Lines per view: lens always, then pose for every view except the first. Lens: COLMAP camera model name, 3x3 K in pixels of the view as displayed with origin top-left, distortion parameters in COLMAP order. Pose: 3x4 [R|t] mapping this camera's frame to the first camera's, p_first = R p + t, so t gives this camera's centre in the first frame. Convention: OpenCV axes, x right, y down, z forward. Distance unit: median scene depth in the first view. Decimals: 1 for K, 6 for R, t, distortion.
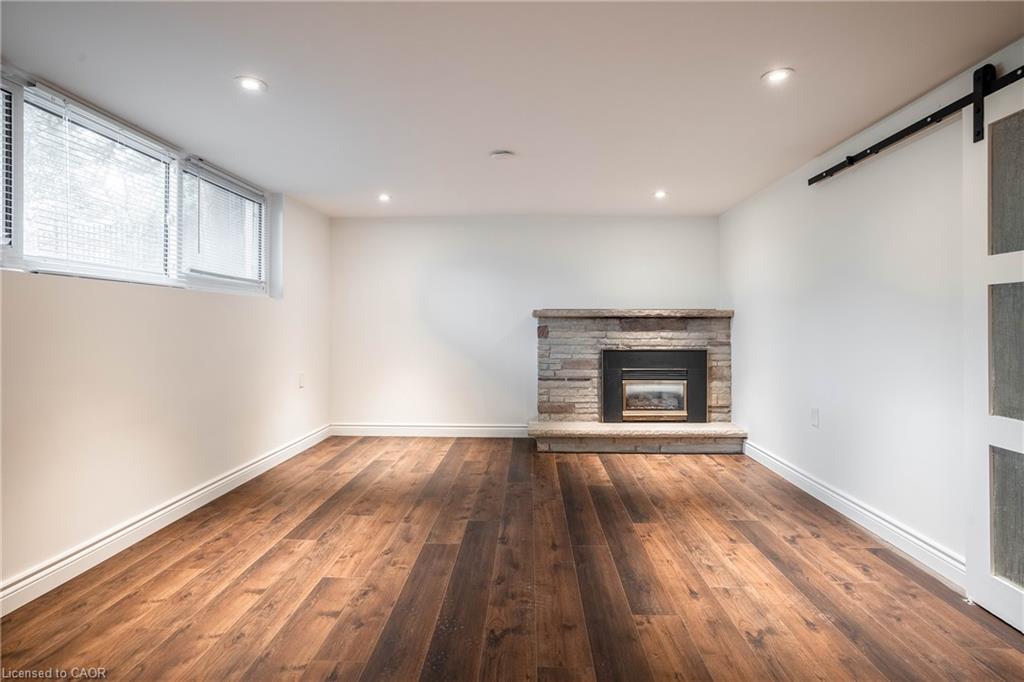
lens RADIAL K [[465.6, 0, 514.9], [0, 465.6, 316.4], [0, 0, 1]] dist [0.000564, 0.001023]
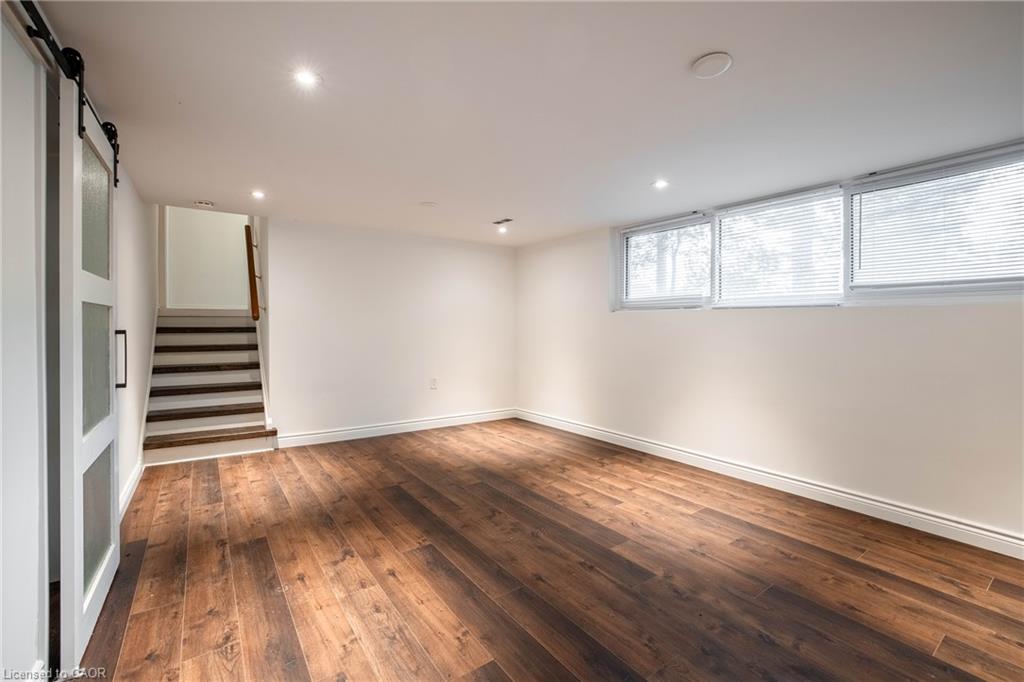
lens RADIAL K [[465.6, 0, 511.1], [0, 465.6, 333.0], [0, 0, 1]] dist [-0.043516, 0.020151]
pose [[-0.788777, 0.003584, -0.614669, 0.786353], [0.003813, 0.999992, 0.000937, 0.008017], [0.614667, -0.001605, -0.788785, 1.930274]]
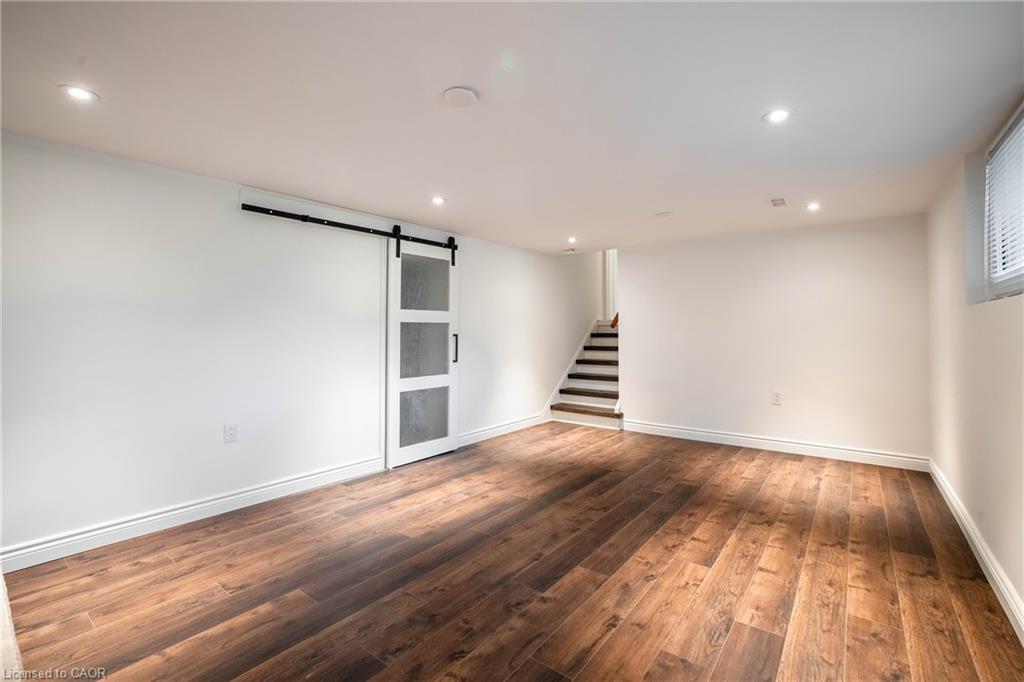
lens RADIAL K [[465.6, 0, 511.1], [0, 465.6, 333.0], [0, 0, 1]] dist [-0.043516, 0.020151]
pose [[-0.793425, 0.000165, 0.608668, -0.697051], [-0.007466, 0.999922, -0.010003, 0.000820], [-0.608622, -0.012481, -0.793362, 2.163295]]
